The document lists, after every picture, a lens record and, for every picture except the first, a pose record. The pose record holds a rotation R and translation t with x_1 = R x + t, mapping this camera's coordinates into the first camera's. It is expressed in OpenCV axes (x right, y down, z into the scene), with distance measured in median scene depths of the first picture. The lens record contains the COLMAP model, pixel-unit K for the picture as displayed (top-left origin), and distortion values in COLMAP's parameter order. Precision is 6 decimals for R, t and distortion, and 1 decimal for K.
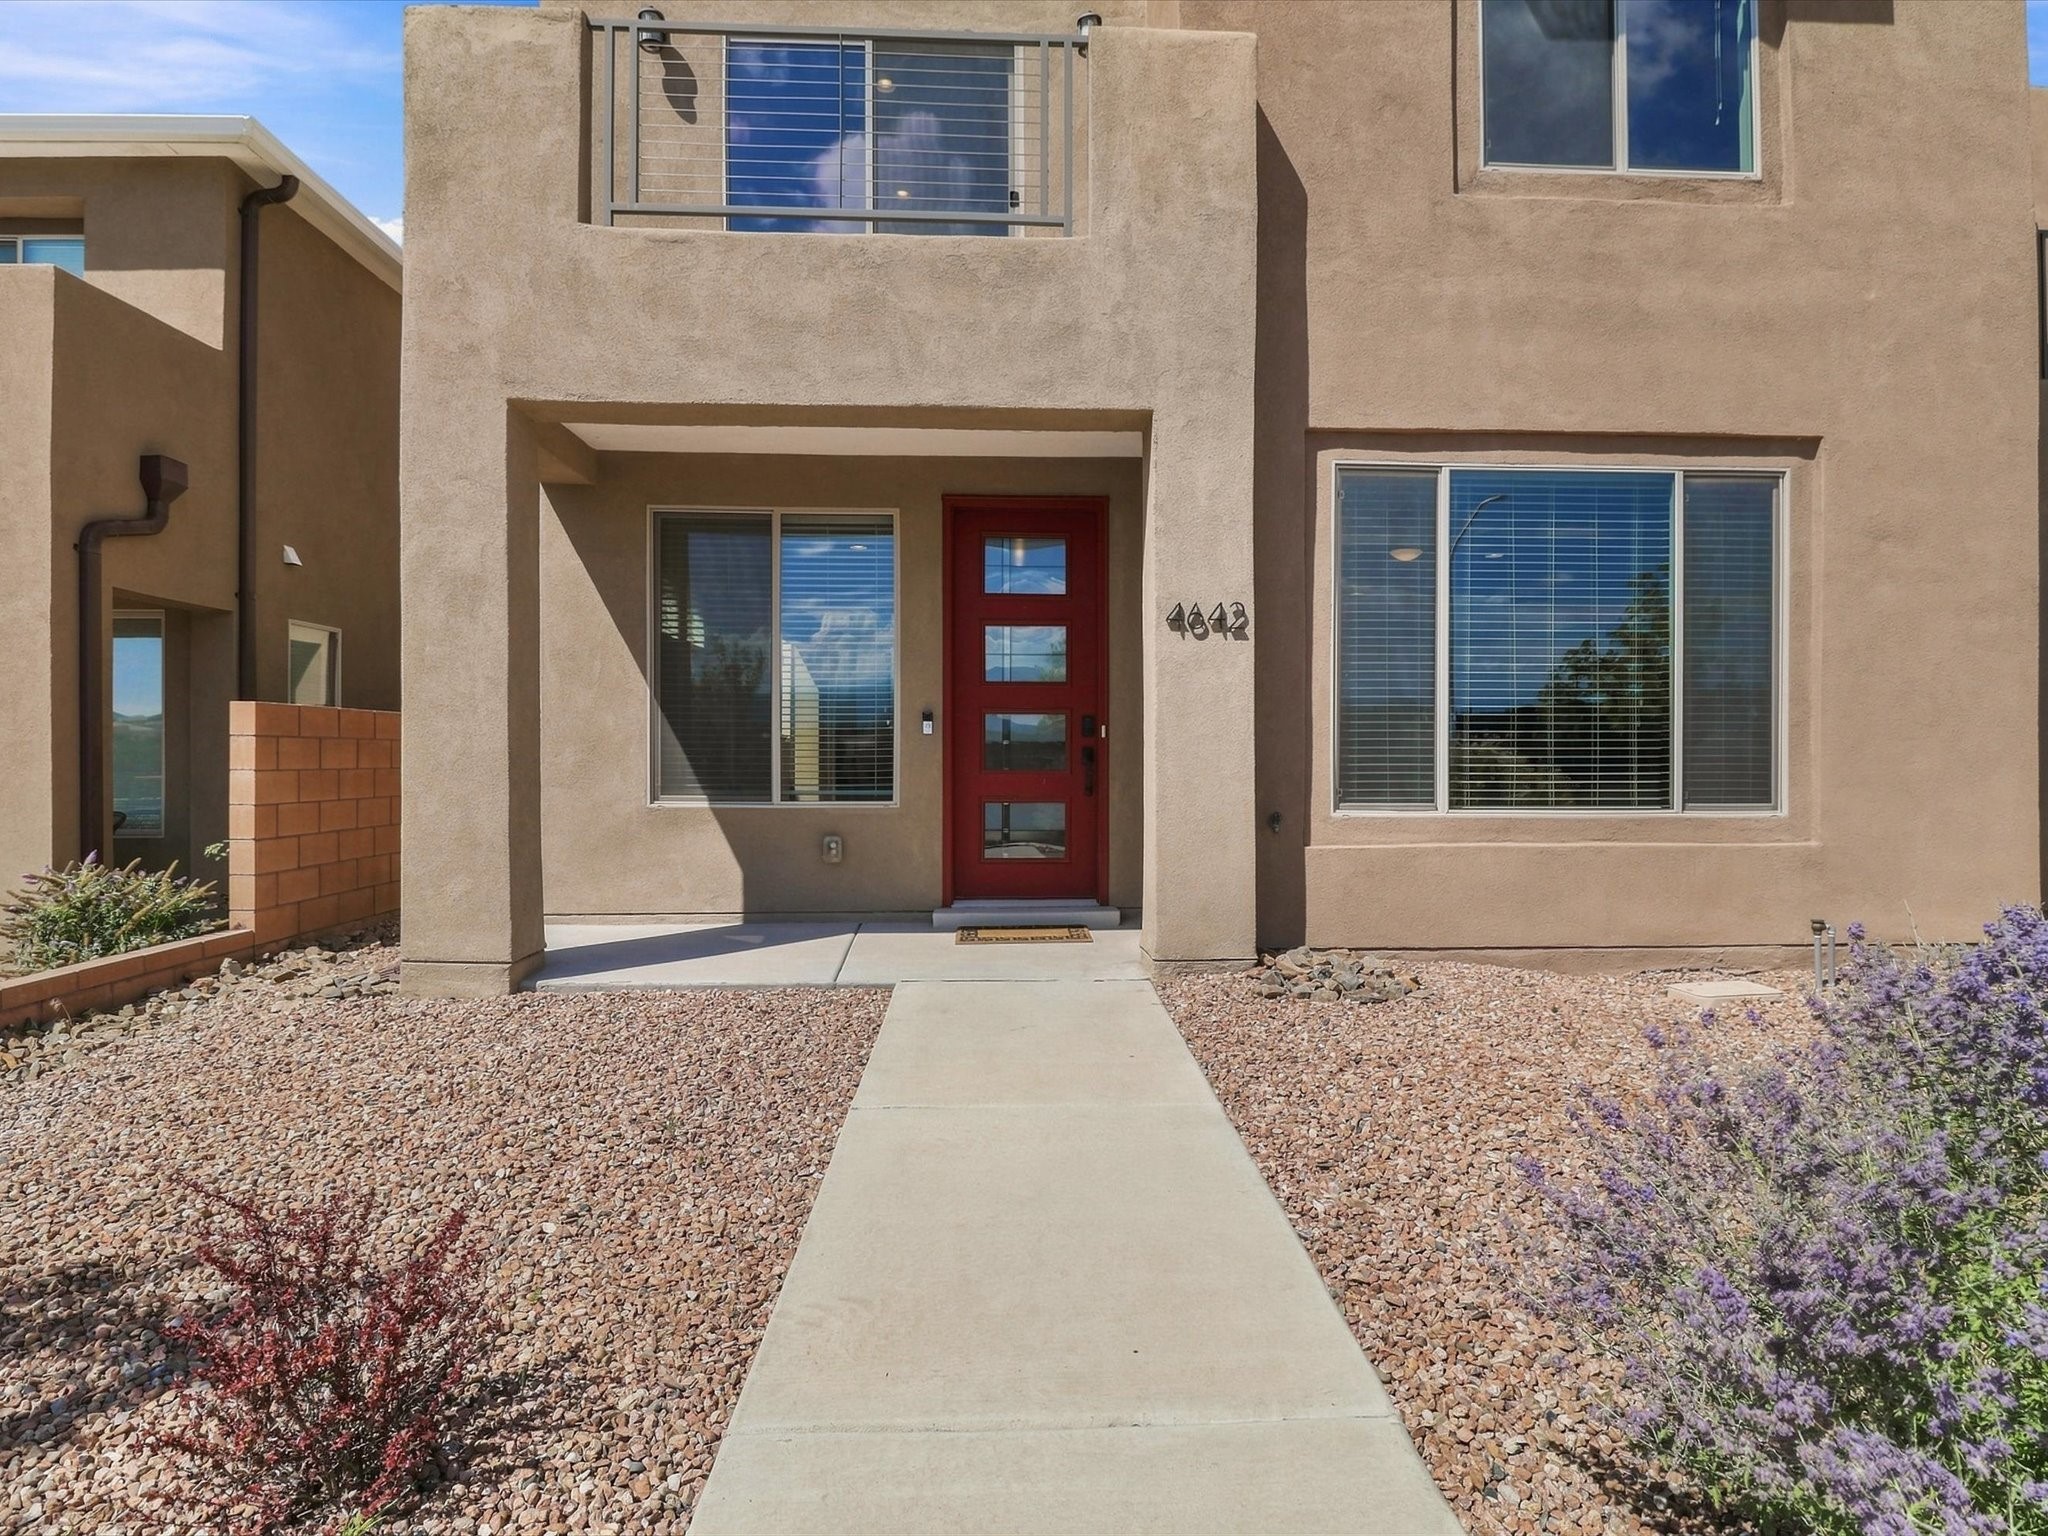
lens RADIAL K [[1069.6, 0, 1029.5], [0, 1069.6, 738.5], [0, 0, 1]] dist [-0.000276, -0.012870]
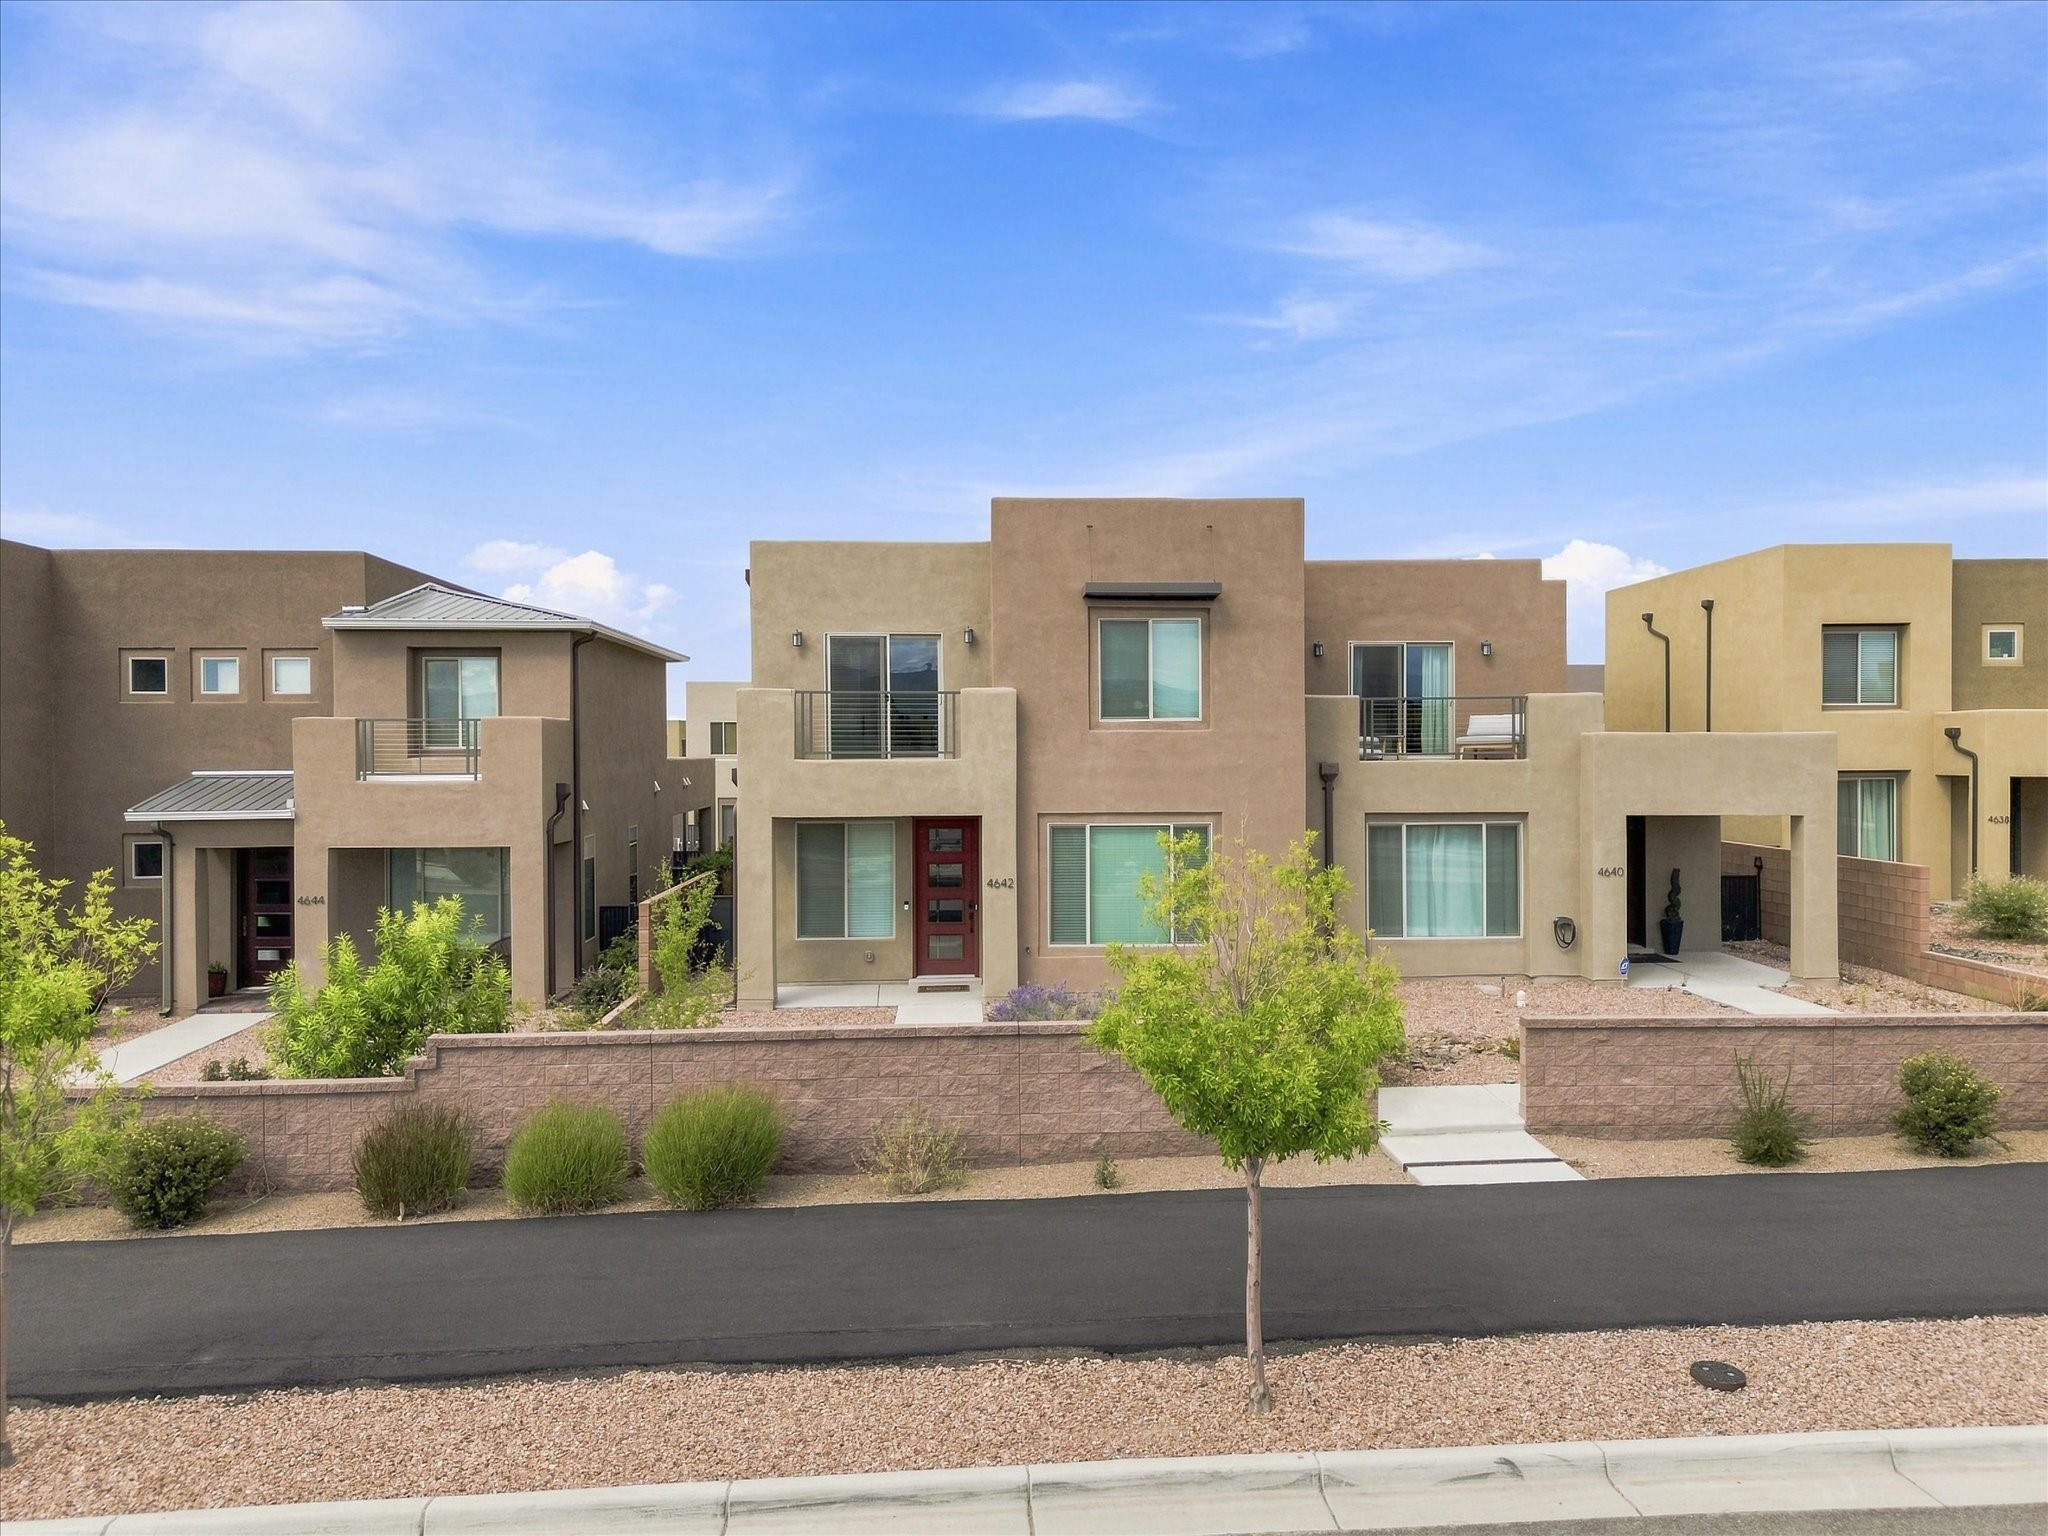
lens RADIAL K [[1456.7, 0, 1015.7], [0, 1456.7, 765.2], [0, 0, 1]] dist [0.027826, -0.000329]
pose [[0.999877, -0.004477, 0.015050, 0.138244], [0.004074, 0.999635, 0.026723, -0.521300], [-0.015164, -0.026658, 0.999530, -2.915822]]
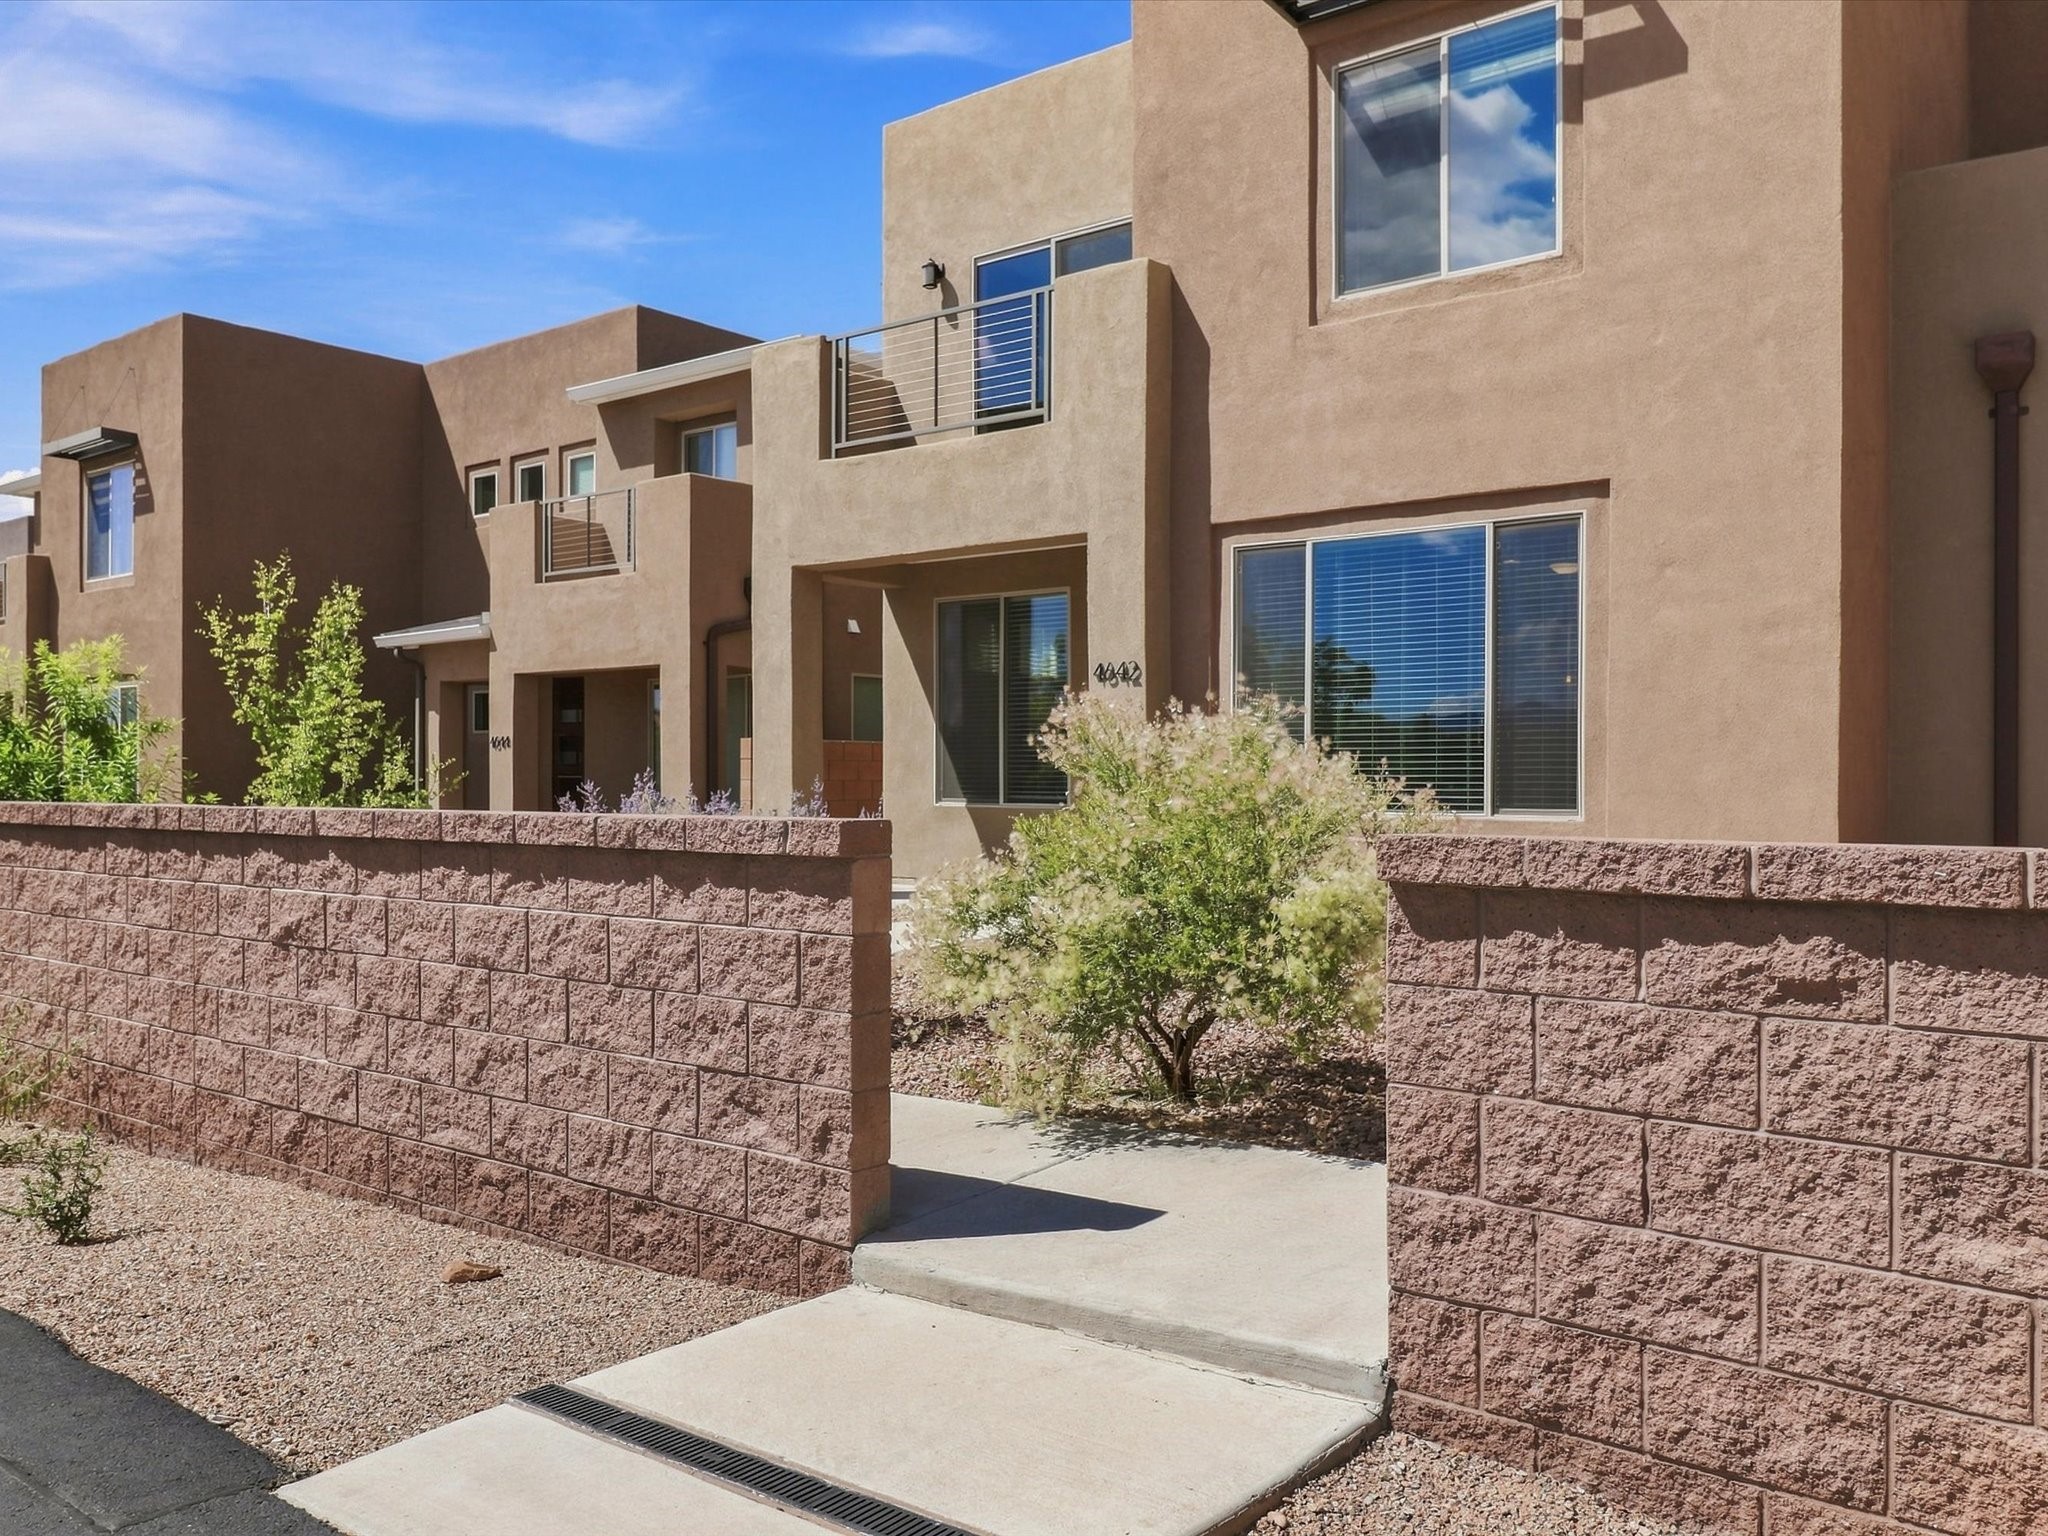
lens RADIAL K [[1672.2, 0, 1024.0], [0, 1672.2, 768.0], [0, 0, 1]] dist [0.000286, -0.000942]
pose [[0.741136, -0.003679, -0.671344, 1.476623], [0.005117, 0.999987, 0.000169, 0.014816], [0.671335, -0.003560, 0.741145, -0.709286]]
